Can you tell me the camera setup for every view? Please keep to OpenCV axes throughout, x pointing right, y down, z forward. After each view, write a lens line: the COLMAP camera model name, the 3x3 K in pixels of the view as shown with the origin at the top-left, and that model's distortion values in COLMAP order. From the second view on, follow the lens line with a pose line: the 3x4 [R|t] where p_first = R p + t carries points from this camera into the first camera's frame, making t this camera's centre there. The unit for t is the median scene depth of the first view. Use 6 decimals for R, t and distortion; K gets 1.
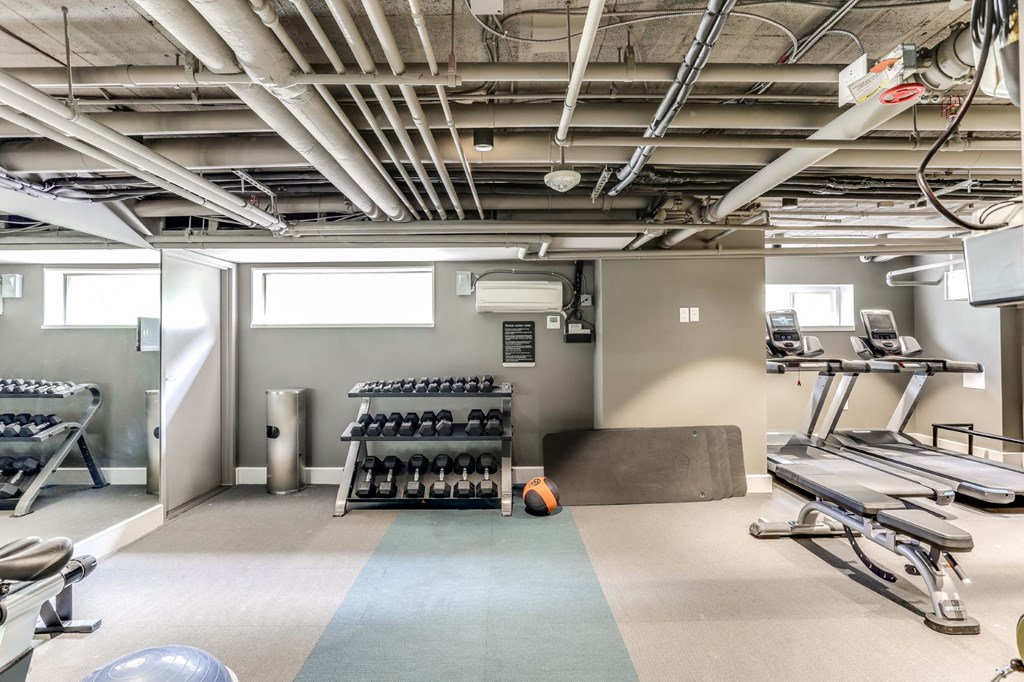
lens RADIAL K [[501.0, 0, 506.5], [0, 501.0, 338.9], [0, 0, 1]] dist [-0.026693, 0.010560]
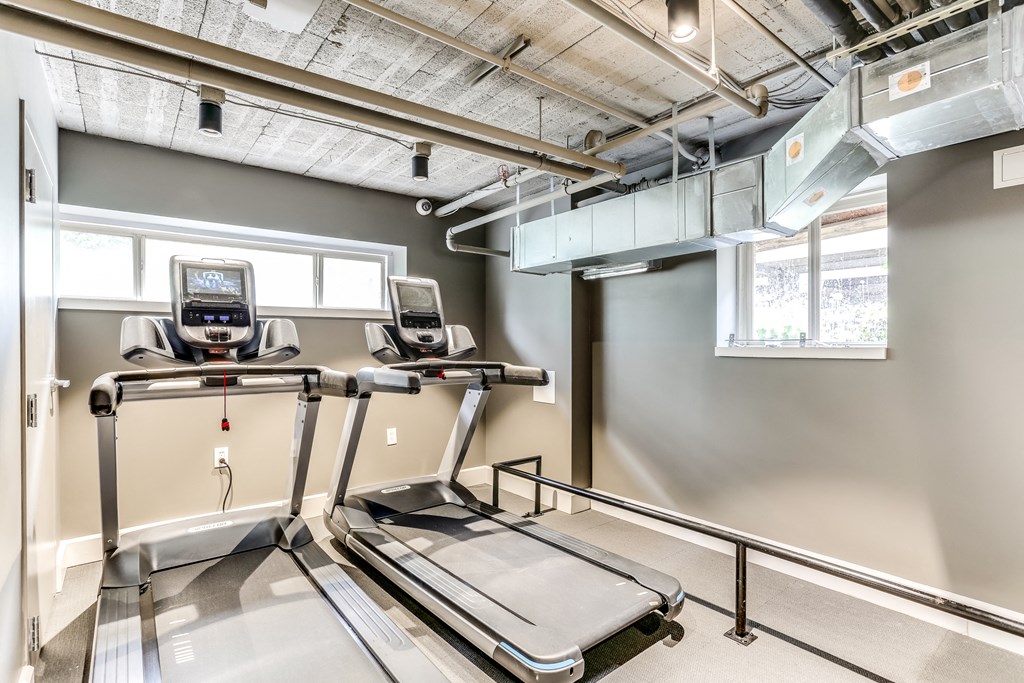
lens RADIAL K [[501.0, 0, 514.5], [0, 501.0, 352.0], [0, 0, 1]] dist [-0.026693, 0.010560]
pose [[0.789108, -0.003649, 0.614244, 0.499318], [-0.009742, 0.999782, 0.018454, 0.015808], [-0.614177, -0.020546, 0.788901, 0.487123]]
